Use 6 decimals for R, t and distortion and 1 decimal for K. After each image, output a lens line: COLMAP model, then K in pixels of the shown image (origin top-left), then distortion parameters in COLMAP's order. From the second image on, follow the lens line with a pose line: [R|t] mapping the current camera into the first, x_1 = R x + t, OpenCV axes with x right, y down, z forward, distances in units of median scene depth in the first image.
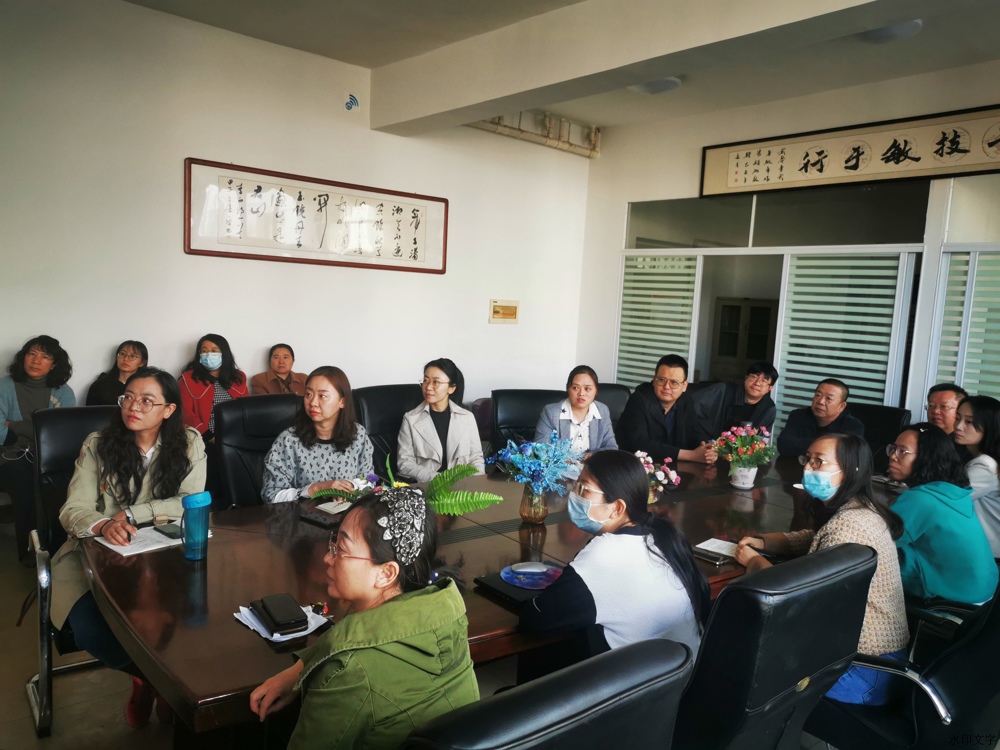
lens RADIAL K [[773.3, 0, 498.3], [0, 773.3, 376.6], [0, 0, 1]] dist [0.009682, 0.005594]
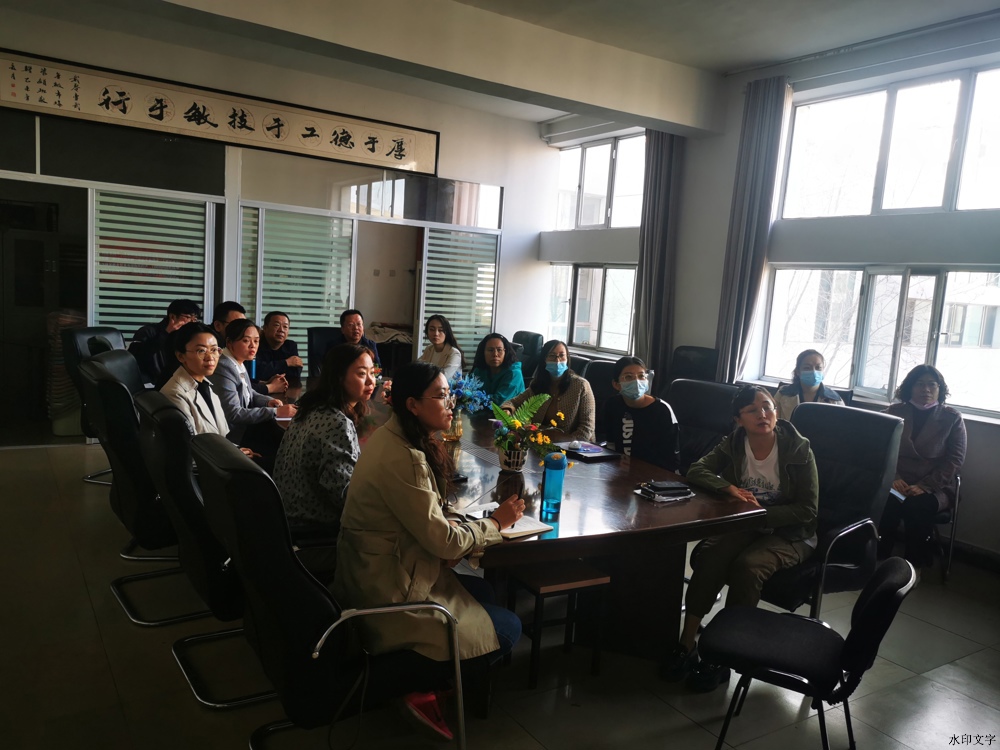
lens RADIAL K [[773.3, 0, 497.7], [0, 773.3, 377.1], [0, 0, 1]] dist [0.009682, 0.005594]
pose [[0.098349, -0.161696, 0.981928, -0.634054], [0.039824, 0.986560, 0.158470, -0.061318], [-0.994355, 0.023519, 0.103466, 0.415551]]
